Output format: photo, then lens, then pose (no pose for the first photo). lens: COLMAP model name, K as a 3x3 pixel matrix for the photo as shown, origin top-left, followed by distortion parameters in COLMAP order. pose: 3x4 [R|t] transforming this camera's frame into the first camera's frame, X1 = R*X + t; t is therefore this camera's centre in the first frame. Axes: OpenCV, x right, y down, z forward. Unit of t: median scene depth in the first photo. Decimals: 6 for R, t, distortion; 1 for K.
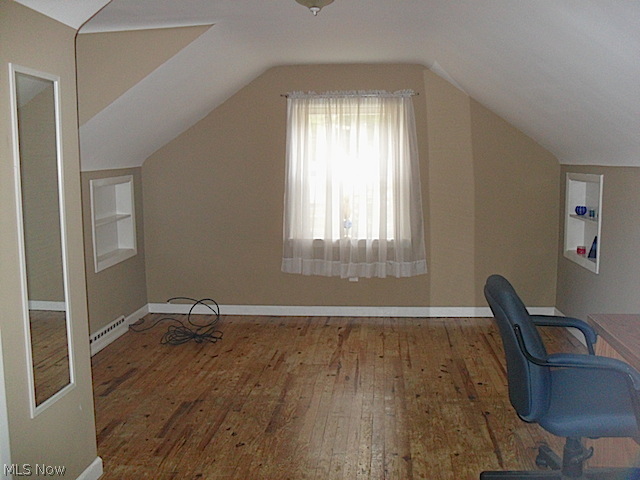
lens RADIAL K [[644.7, 0, 320.0], [0, 644.7, 240.0], [0, 0, 1]] dist [-0.181458, 0.256592]
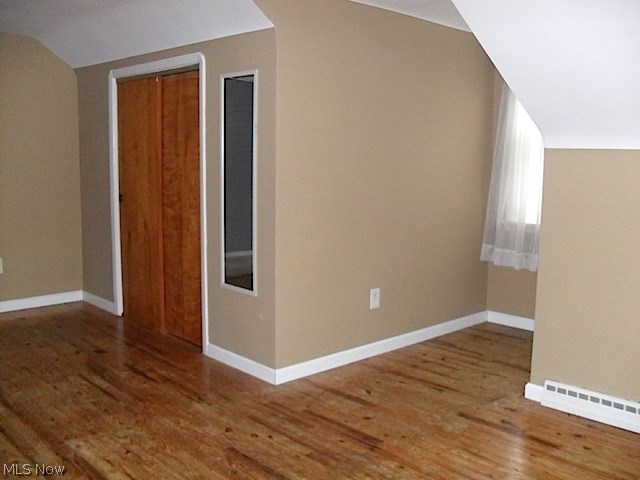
lens RADIAL K [[644.7, 0, 320.0], [0, 644.7, 240.0], [0, 0, 1]] dist [-0.181458, 0.256592]
pose [[-0.655860, 0.101455, -0.748034, 0.410848], [-0.099334, 0.970712, 0.218750, -0.152258], [0.748319, 0.217774, -0.626573, 1.454885]]
